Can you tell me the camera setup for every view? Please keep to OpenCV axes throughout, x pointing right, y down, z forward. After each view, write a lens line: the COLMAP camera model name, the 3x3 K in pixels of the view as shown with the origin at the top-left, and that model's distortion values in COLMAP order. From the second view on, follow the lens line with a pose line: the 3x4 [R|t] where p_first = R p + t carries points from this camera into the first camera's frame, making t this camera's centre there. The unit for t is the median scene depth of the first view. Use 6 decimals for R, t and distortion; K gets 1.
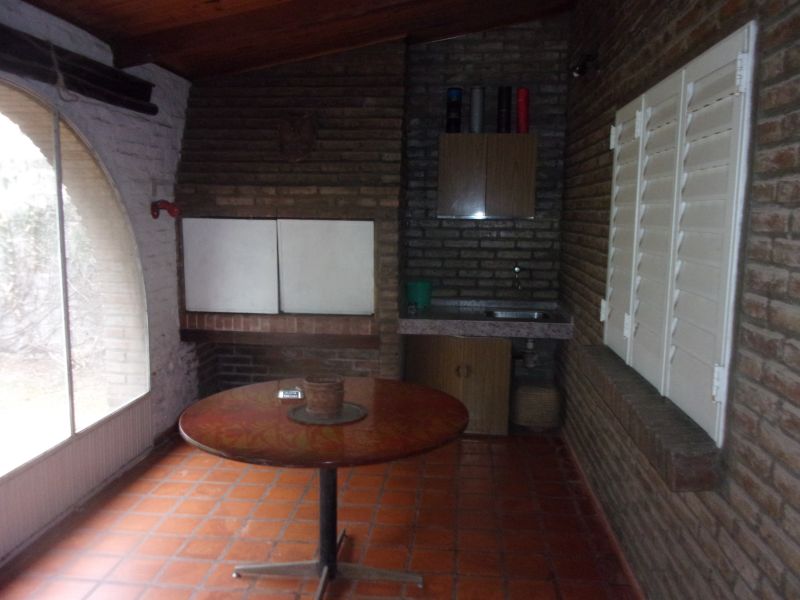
lens RADIAL K [[662.3, 0, 400.0], [0, 662.3, 300.0], [0, 0, 1]] dist [-0.005903, -0.009890]
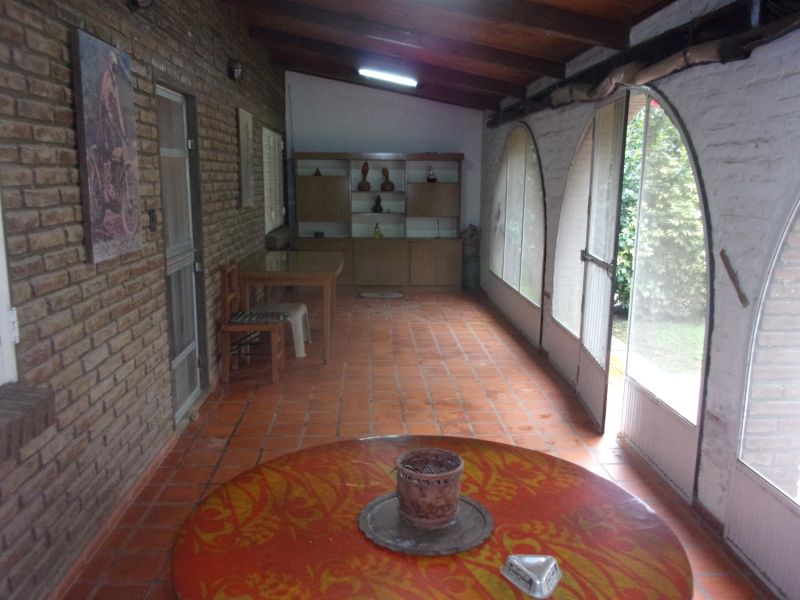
lens RADIAL K [[662.3, 0, 400.0], [0, 662.3, 300.0], [0, 0, 1]] dist [-0.005903, -0.009890]
pose [[-0.990109, 0.002774, -0.140272, -0.002549], [-0.041227, 0.949912, 0.309787, -0.118538], [0.134105, 0.312506, -0.940402, 0.879351]]
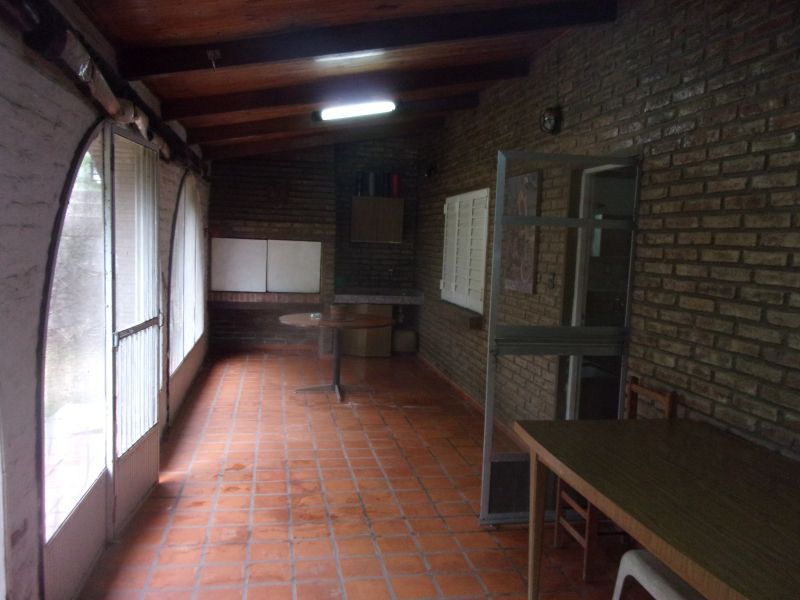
lens RADIAL K [[662.3, 0, 400.0], [0, 662.3, 300.0], [0, 0, 1]] dist [-0.005903, -0.009890]
pose [[0.961967, 0.002403, 0.273156, -0.334059], [0.007351, 0.999371, -0.034680, 0.110385], [-0.273067, 0.035369, 0.961344, -0.850492]]
